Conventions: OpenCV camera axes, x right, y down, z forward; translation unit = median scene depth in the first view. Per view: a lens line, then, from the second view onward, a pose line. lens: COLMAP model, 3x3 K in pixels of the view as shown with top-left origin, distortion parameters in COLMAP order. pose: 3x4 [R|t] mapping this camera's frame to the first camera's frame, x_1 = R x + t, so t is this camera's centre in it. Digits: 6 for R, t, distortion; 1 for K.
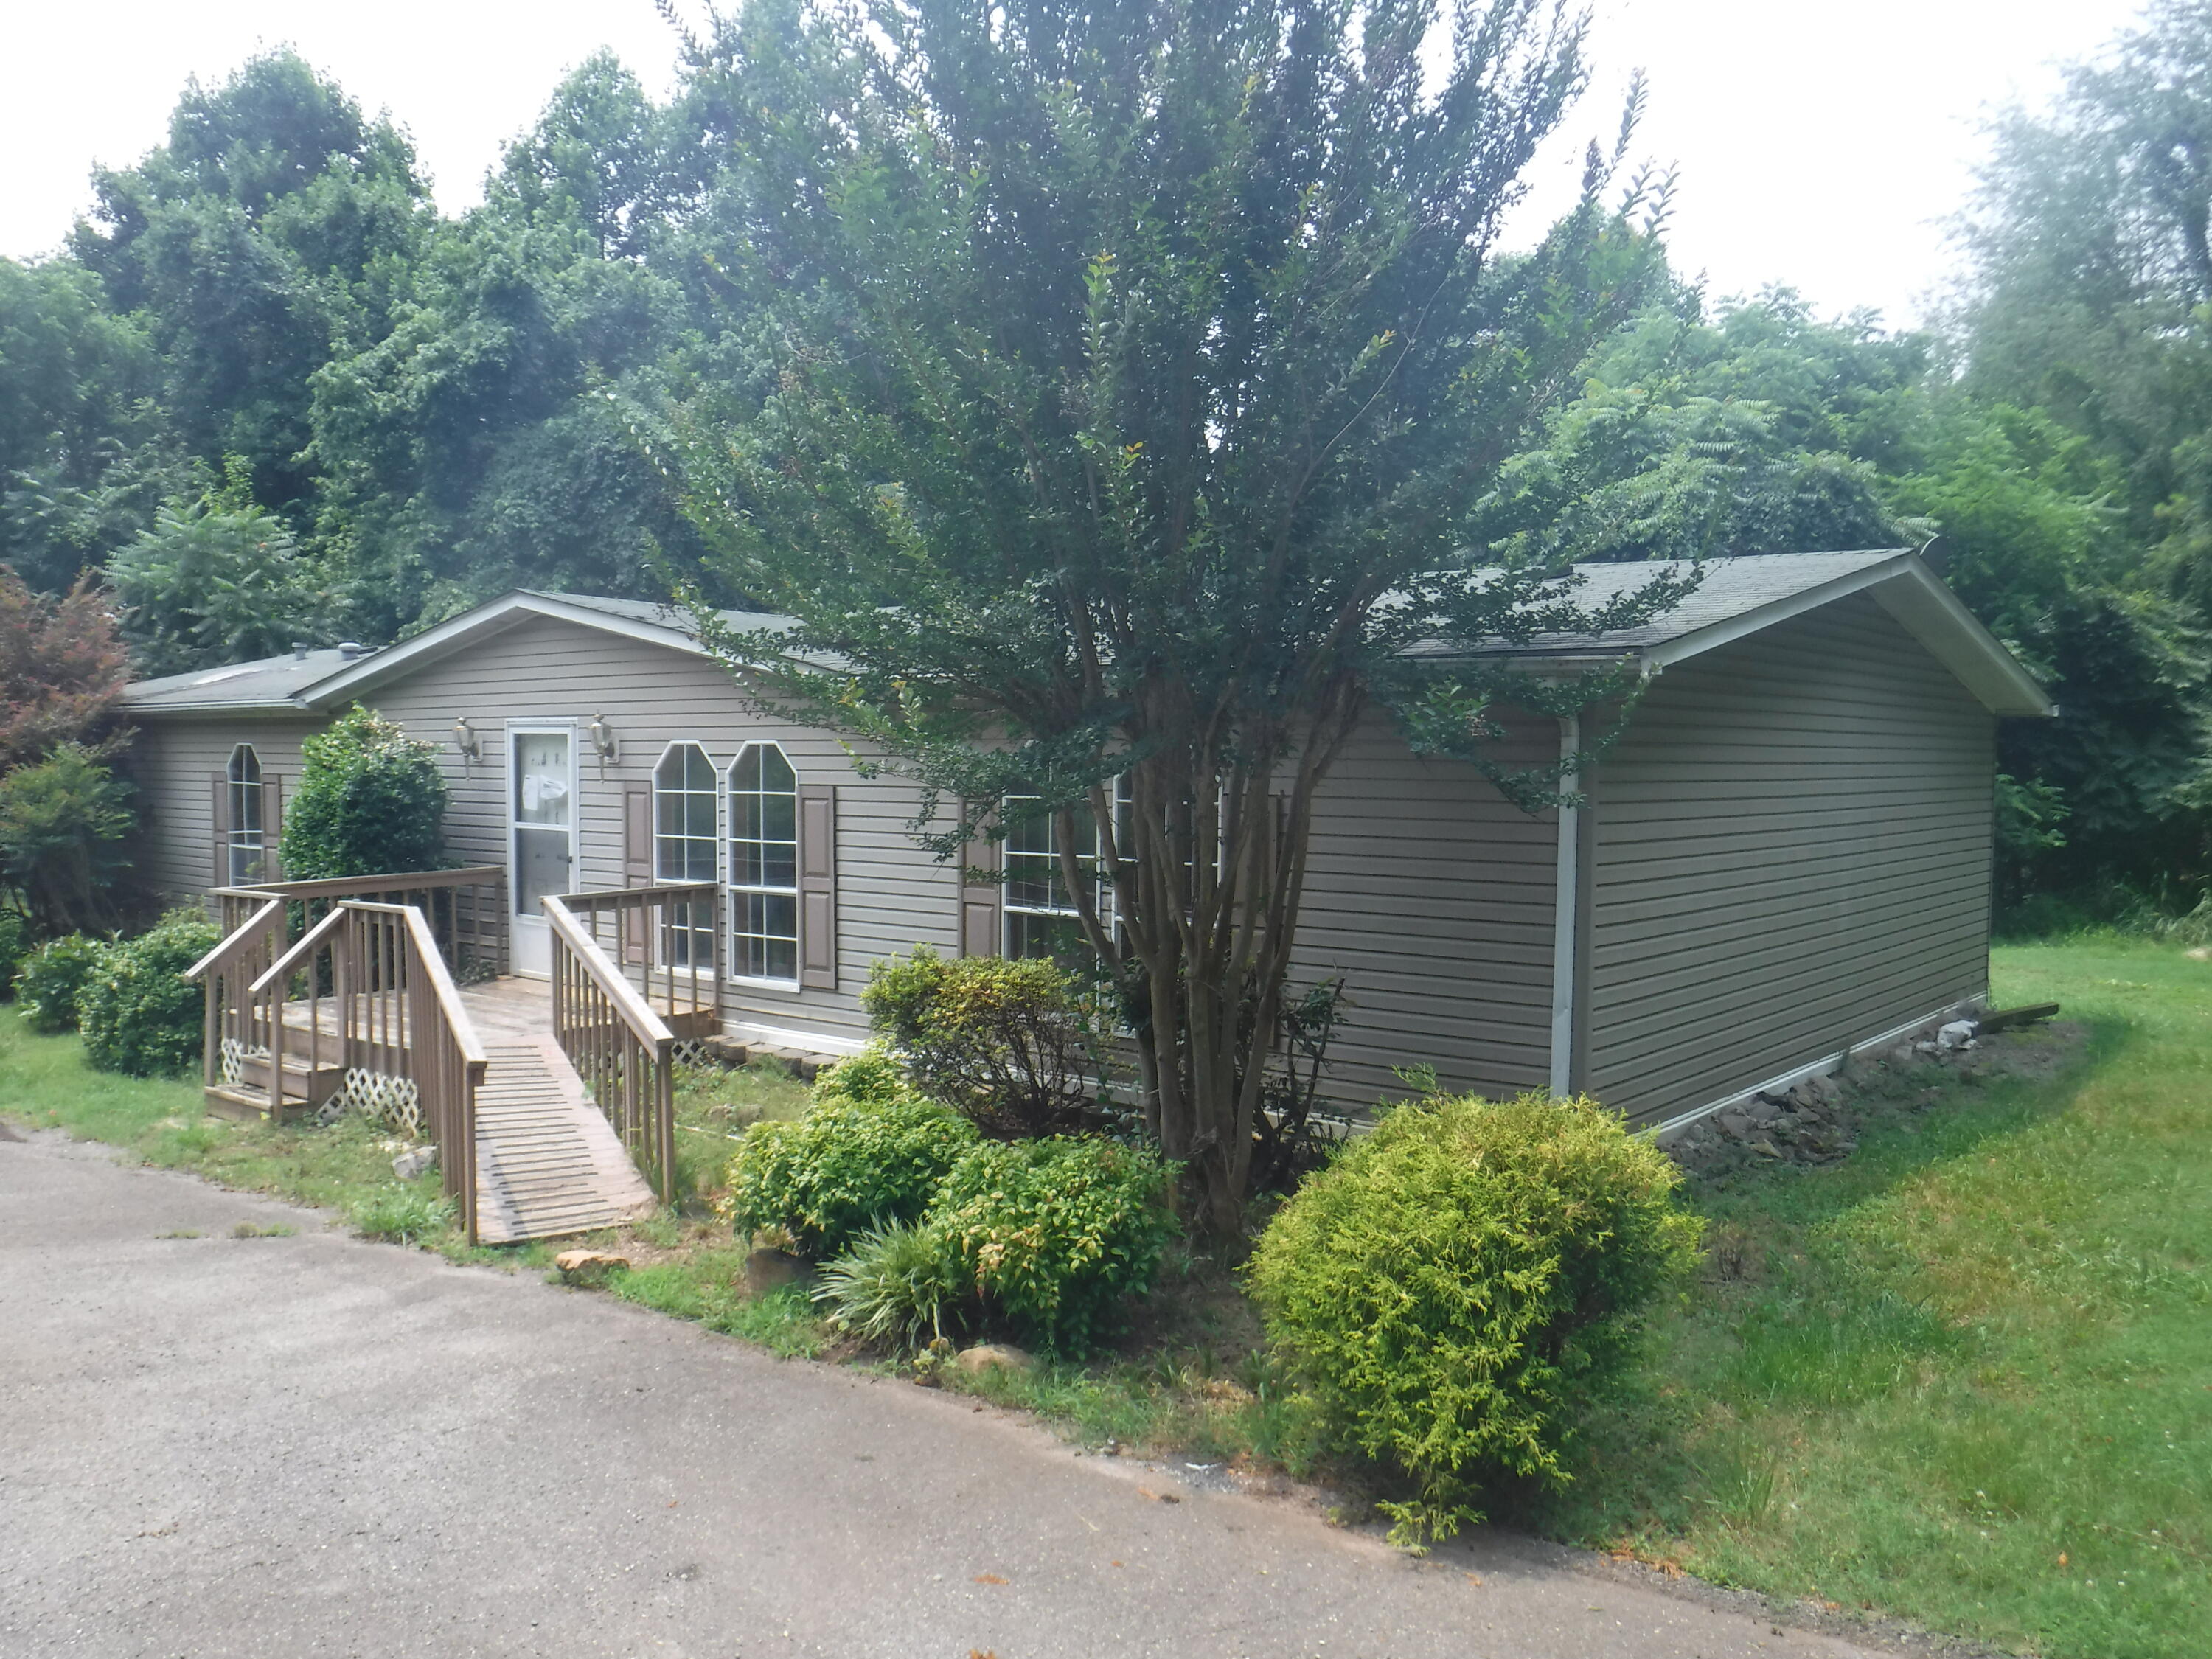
lens RADIAL K [[1819.5, 0, 1084.1], [0, 1819.5, 836.6], [0, 0, 1]] dist [-0.102652, 0.047437]
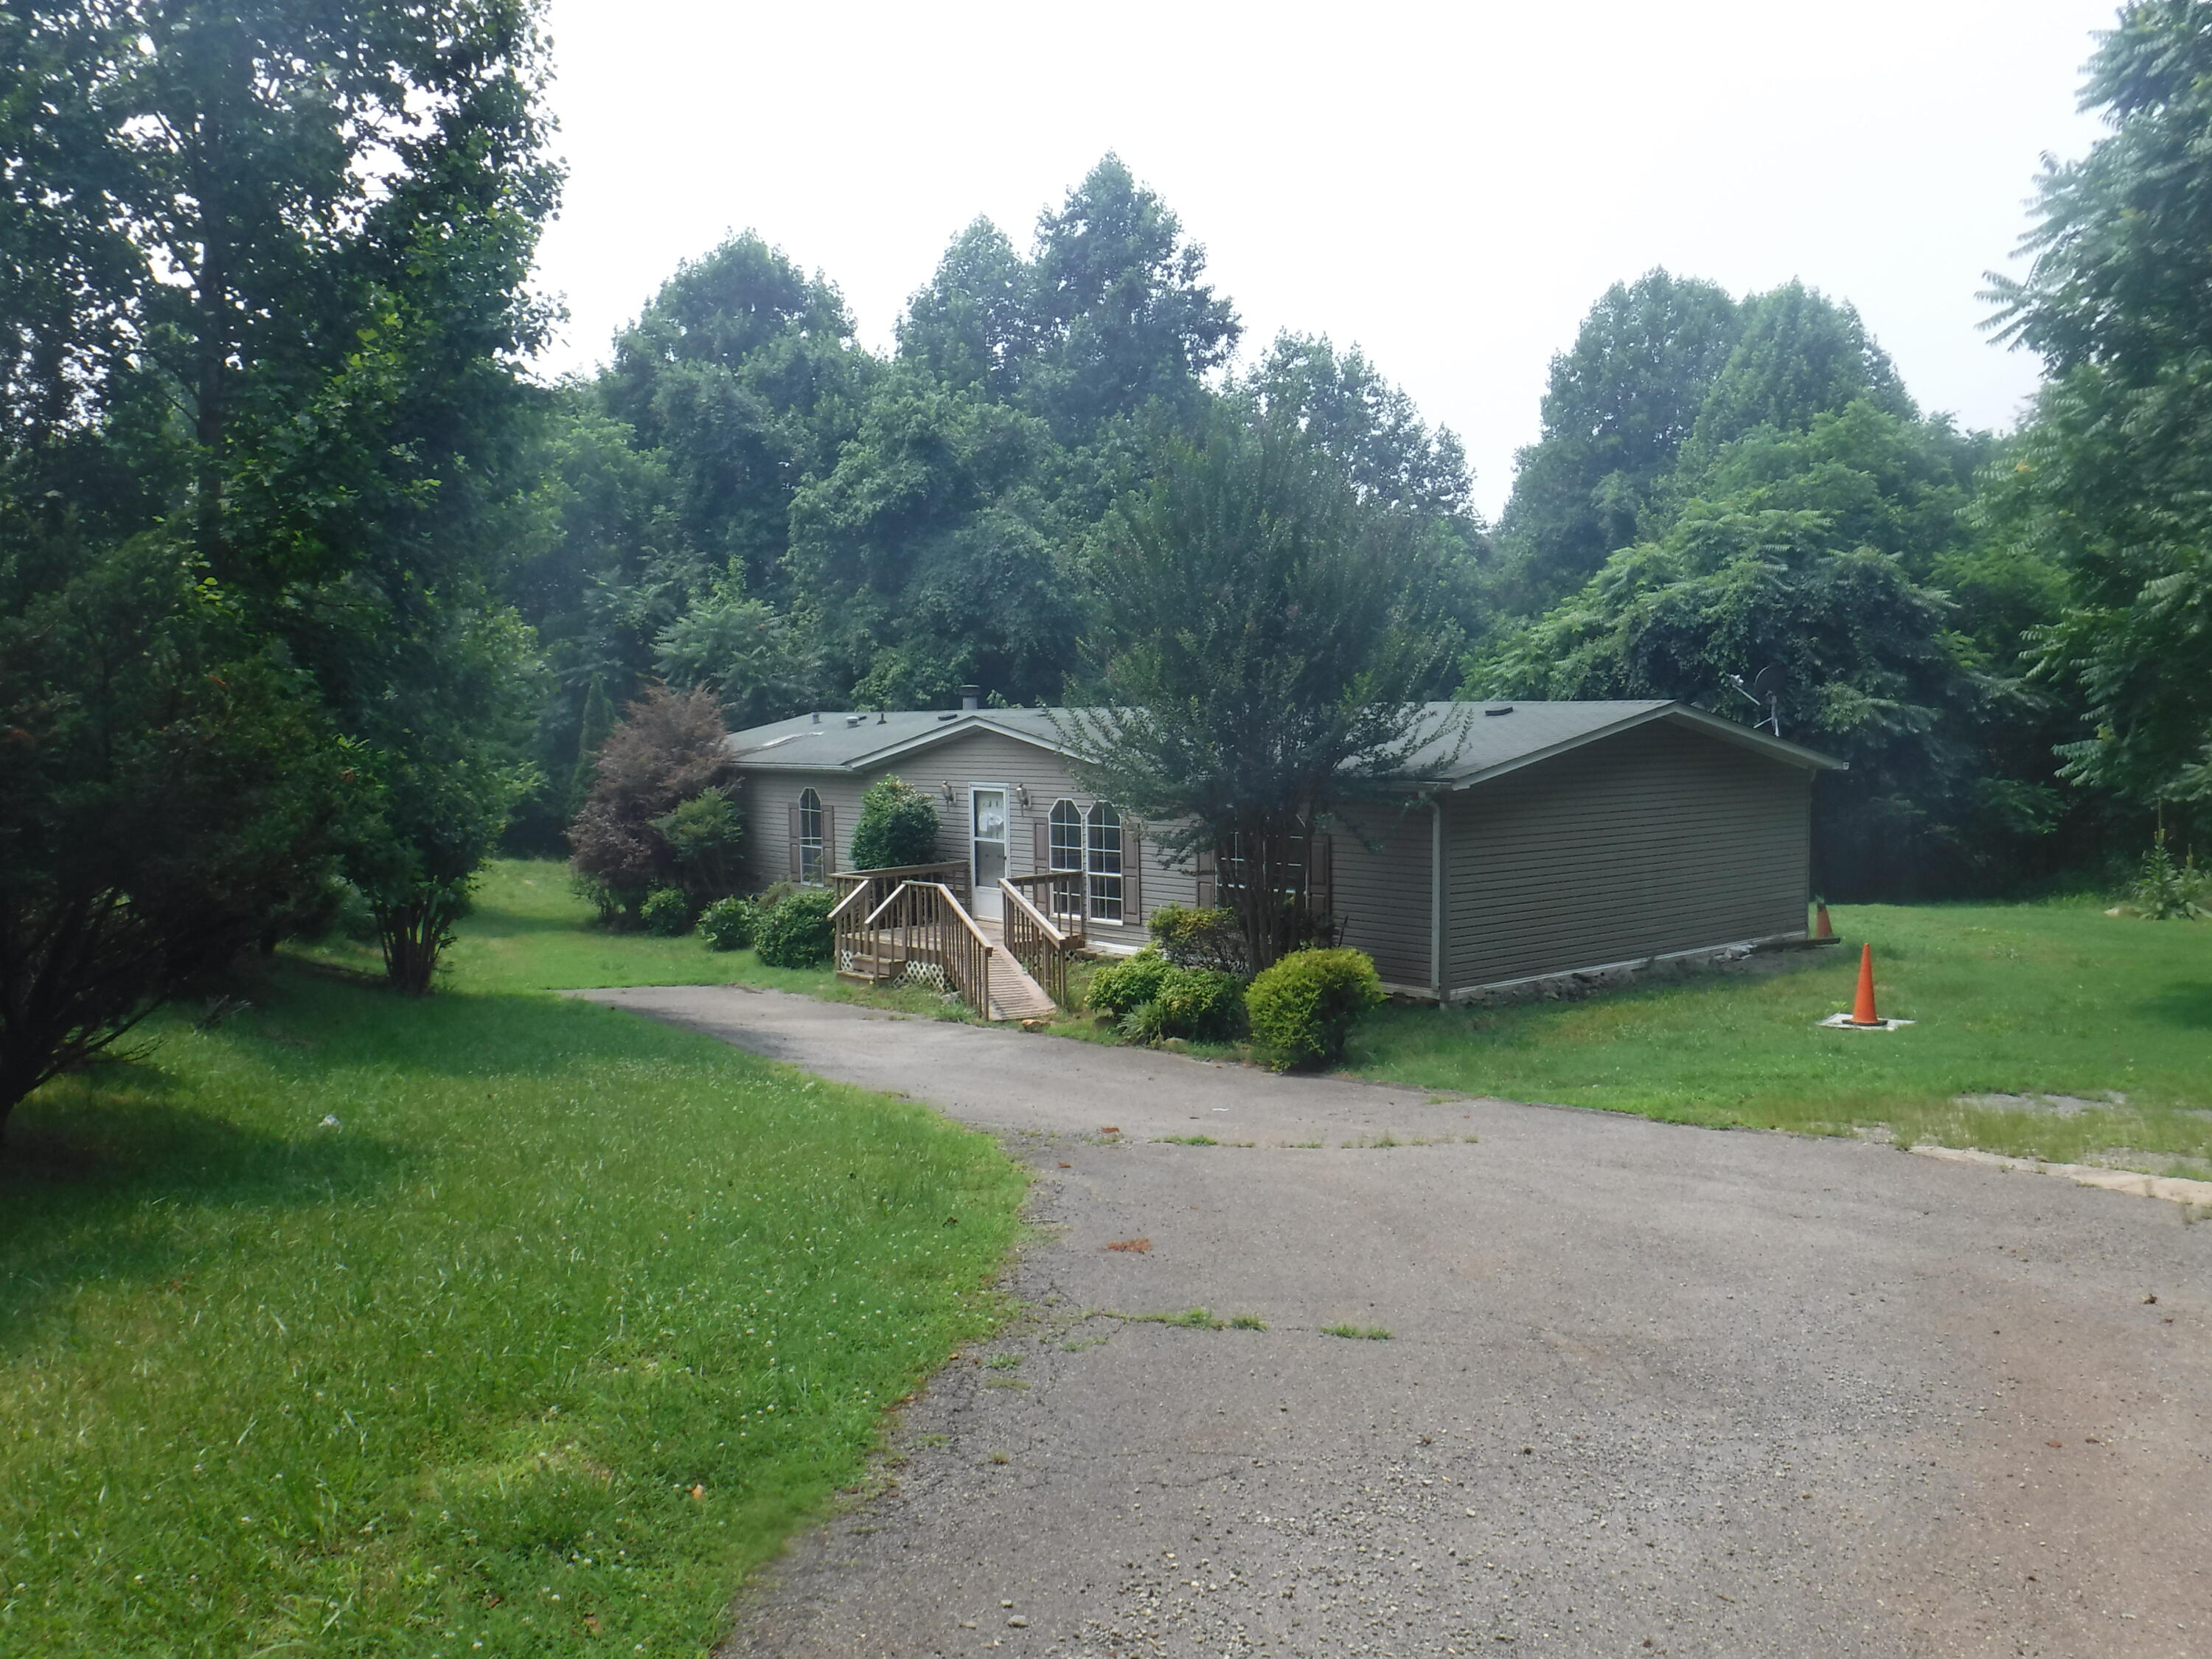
lens RADIAL K [[1819.5, 0, 1084.1], [0, 1819.5, 836.6], [0, 0, 1]] dist [-0.102652, 0.047437]
pose [[0.981022, -0.004828, -0.193835, 0.152666], [0.008825, 0.999766, 0.019764, -0.042198], [0.193694, -0.021100, 0.980835, -0.780801]]
